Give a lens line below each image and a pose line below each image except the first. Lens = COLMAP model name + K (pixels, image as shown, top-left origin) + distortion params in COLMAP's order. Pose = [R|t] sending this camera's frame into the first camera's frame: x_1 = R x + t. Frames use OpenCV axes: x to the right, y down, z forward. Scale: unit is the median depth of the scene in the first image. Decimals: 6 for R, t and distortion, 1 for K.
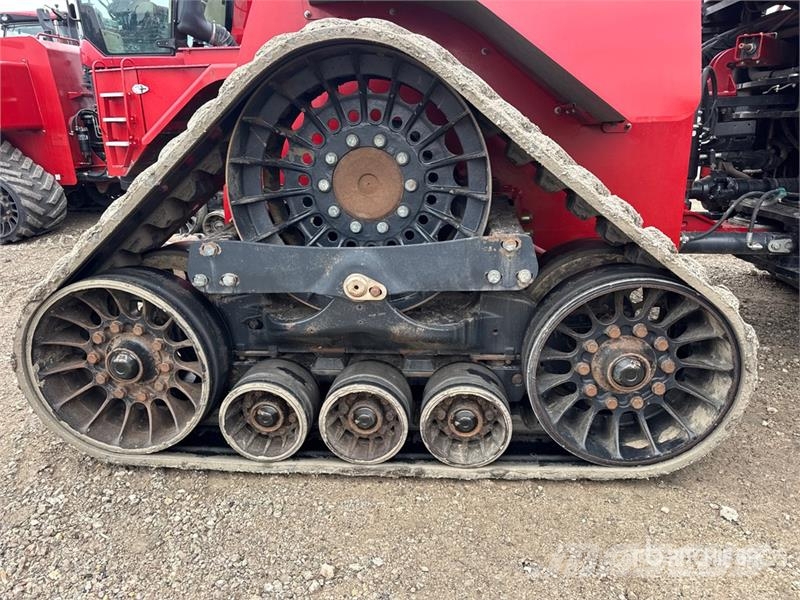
lens RADIAL K [[564.8, 0, 402.7], [0, 564.8, 298.2], [0, 0, 1]] dist [0.144569, -0.270760]
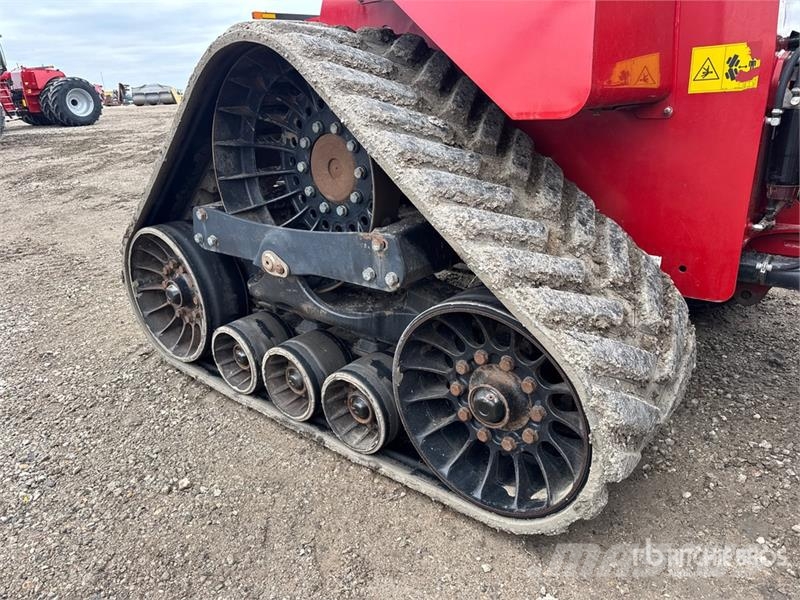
lens RADIAL K [[564.8, 0, 402.7], [0, 564.8, 298.2], [0, 0, 1]] dist [0.144569, -0.270760]
pose [[0.813584, 0.188854, -0.549922, 0.702815], [-0.144915, 0.981797, 0.122774, -0.116758], [0.563099, -0.020195, 0.826143, 0.195700]]
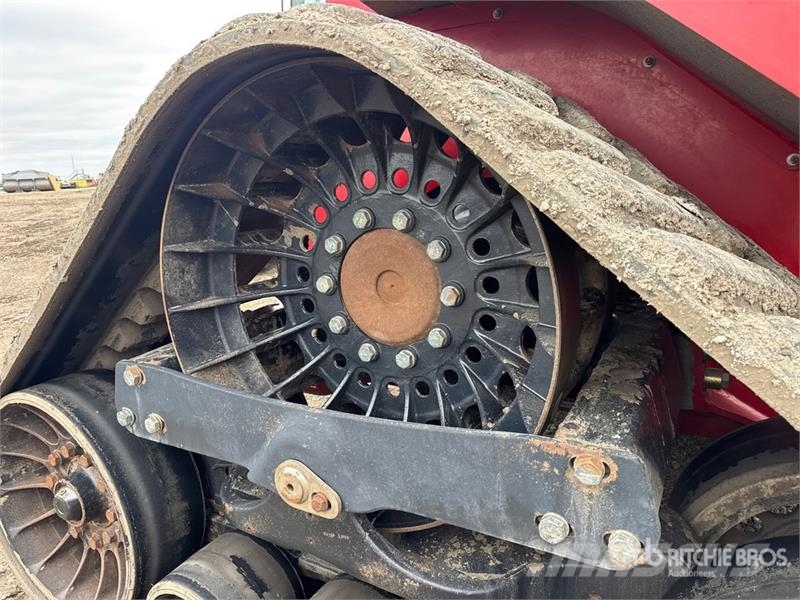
lens RADIAL K [[550.3, 0, 400.0], [0, 550.3, 300.0], [0, 0, 1]] dist [0.101314, -0.133869]
pose [[0.908933, 0.084134, -0.408365, 0.200198], [-0.107586, 0.993588, -0.034759, -0.174763], [0.402822, 0.075528, 0.912157, 0.486999]]
